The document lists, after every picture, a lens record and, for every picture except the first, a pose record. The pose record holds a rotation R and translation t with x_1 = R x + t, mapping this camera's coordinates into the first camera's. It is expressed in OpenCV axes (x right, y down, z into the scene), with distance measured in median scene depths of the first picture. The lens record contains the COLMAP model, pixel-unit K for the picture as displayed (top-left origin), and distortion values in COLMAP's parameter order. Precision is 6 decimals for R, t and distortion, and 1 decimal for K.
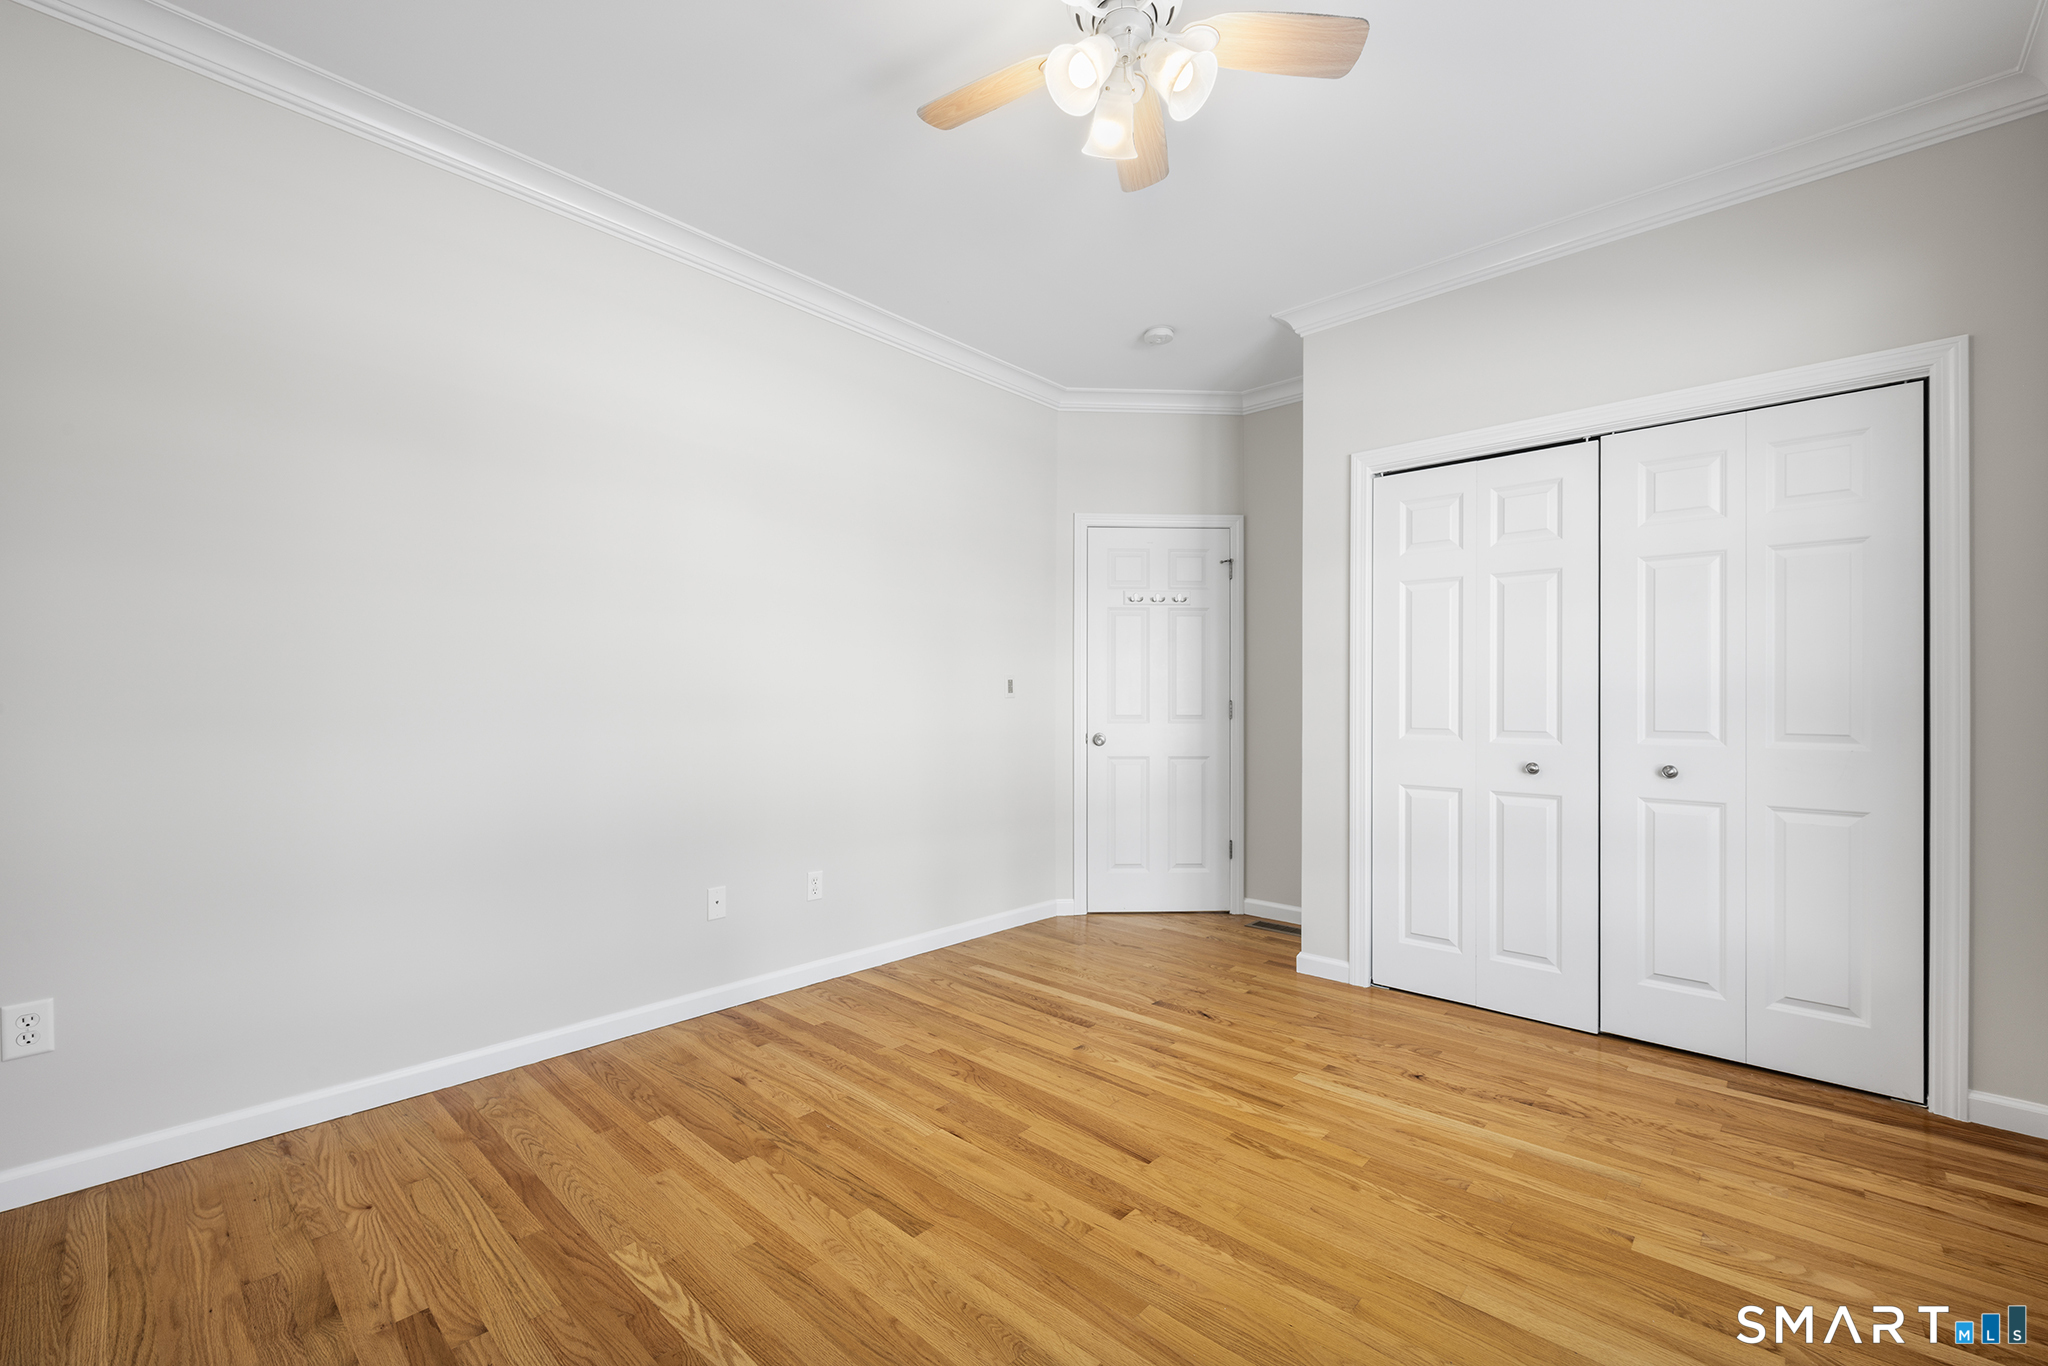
lens RADIAL K [[853.8, 0, 1025.8], [0, 853.8, 695.6], [0, 0, 1]] dist [-0.000431, -0.000047]
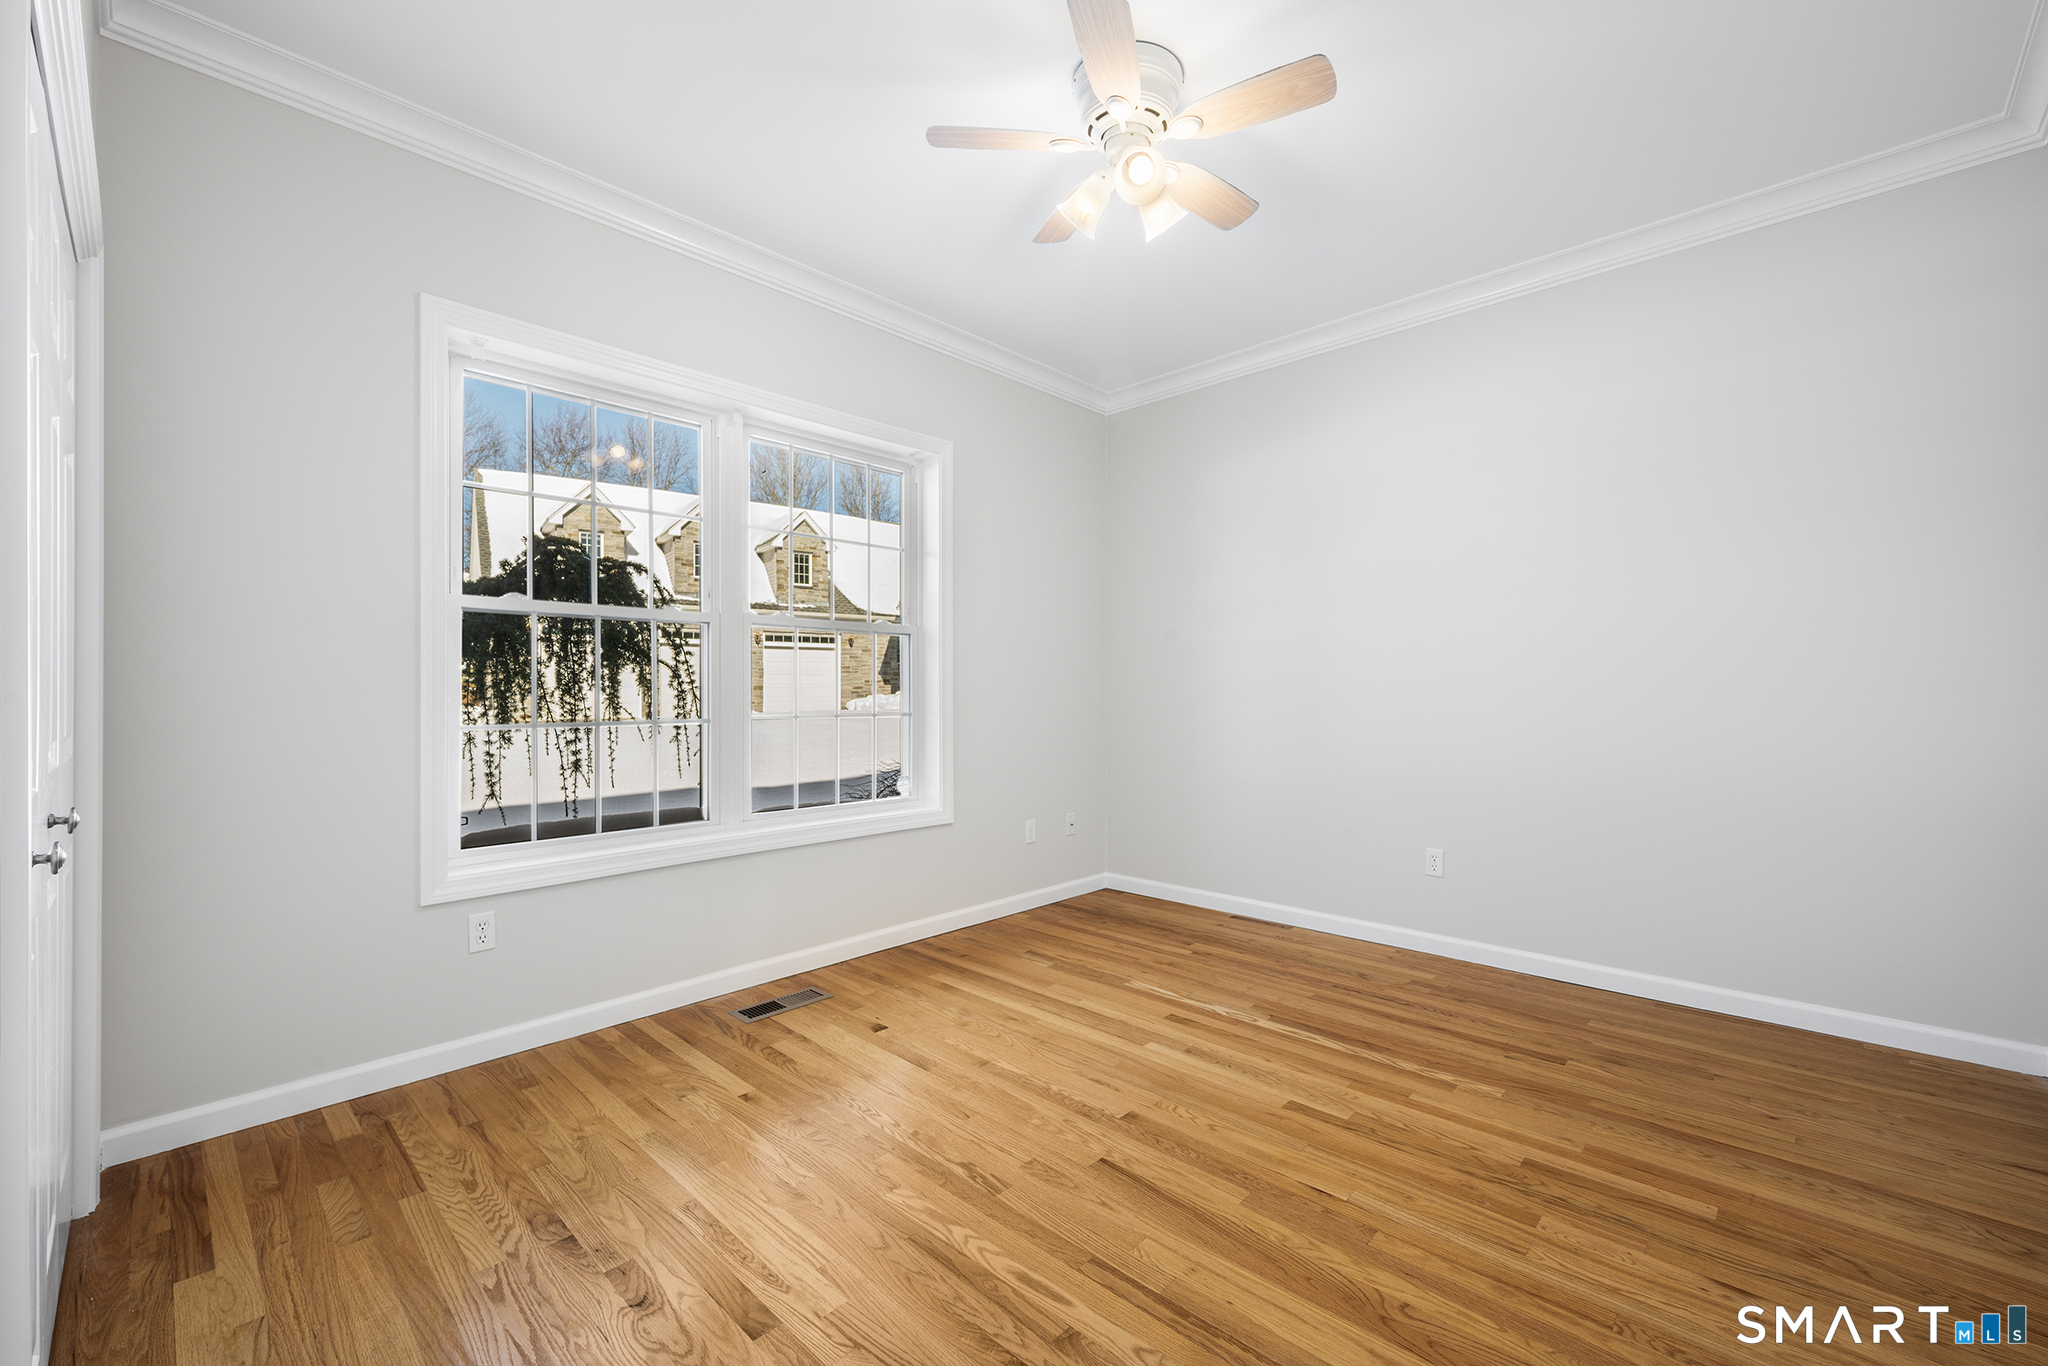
lens RADIAL K [[853.8, 0, 1022.2], [0, 853.8, 688.8], [0, 0, 1]] dist [-0.000431, -0.000047]
pose [[-0.999823, 0.000895, 0.018782, 0.213062], [0.000643, 0.999909, -0.013441, 0.021905], [-0.018792, -0.013427, -0.999733, 1.957475]]
